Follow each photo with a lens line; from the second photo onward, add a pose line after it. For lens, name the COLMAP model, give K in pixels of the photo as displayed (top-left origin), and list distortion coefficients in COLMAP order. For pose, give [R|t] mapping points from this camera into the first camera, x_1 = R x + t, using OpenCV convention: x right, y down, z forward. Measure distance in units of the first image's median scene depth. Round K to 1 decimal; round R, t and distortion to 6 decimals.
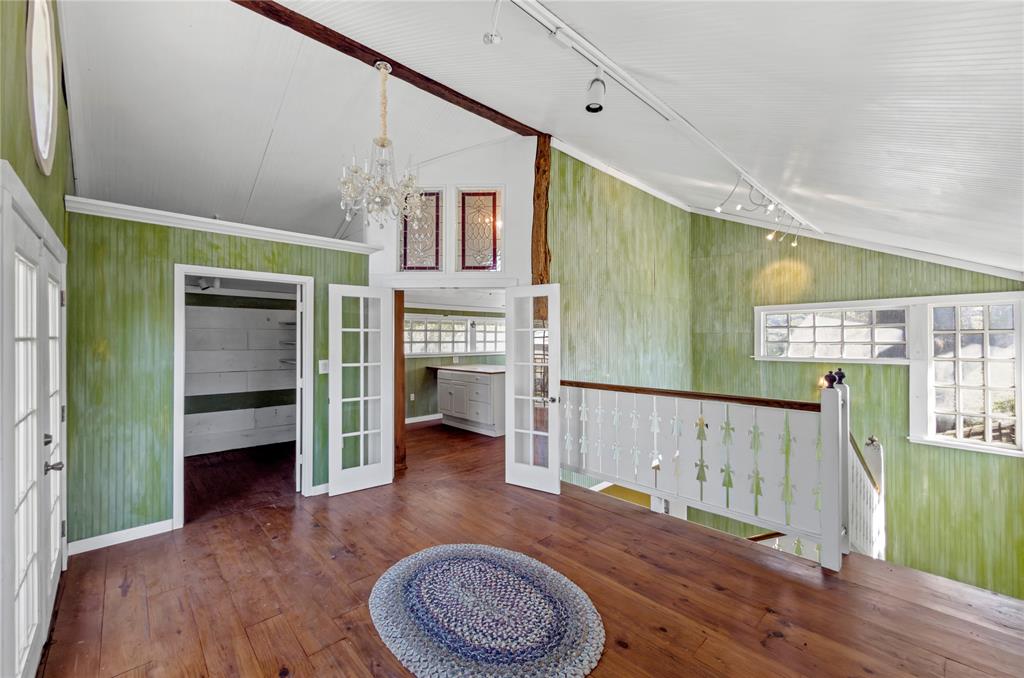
lens RADIAL K [[413.3, 0, 512.0], [0, 413.3, 338.6], [0, 0, 1]] dist [0.001047, 0.000037]
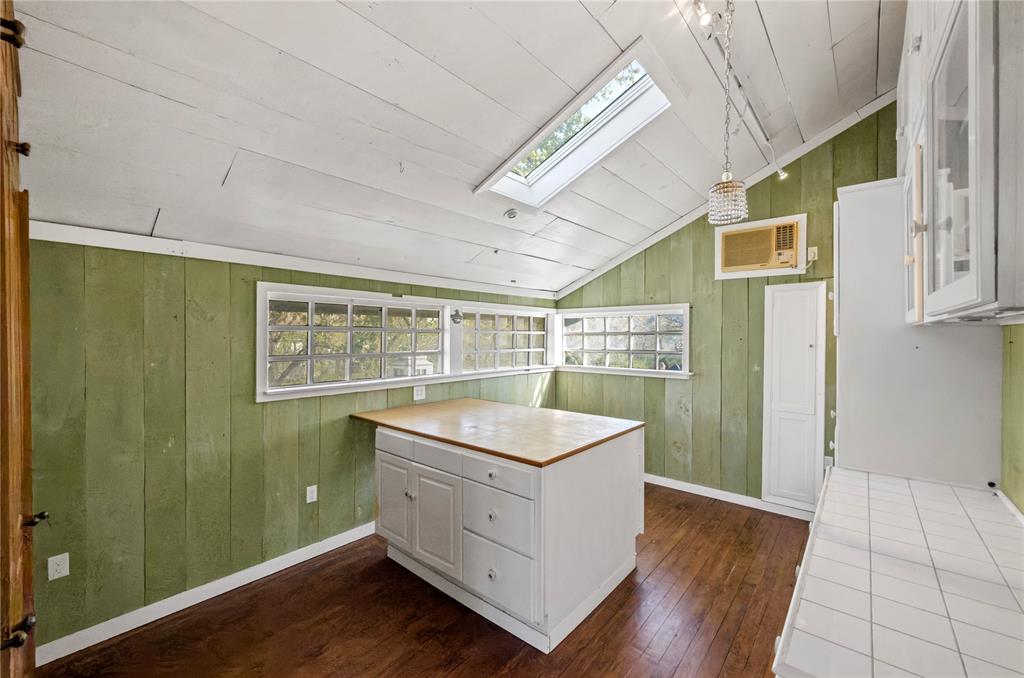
lens RADIAL K [[413.3, 0, 511.4], [0, 413.3, 337.8], [0, 0, 1]] dist [0.001047, 0.000037]
pose [[0.993687, 0.005195, 0.112066, -0.093062], [-0.005683, 0.999976, 0.004037, -0.012478], [-0.112043, -0.004648, 0.993693, 0.573744]]
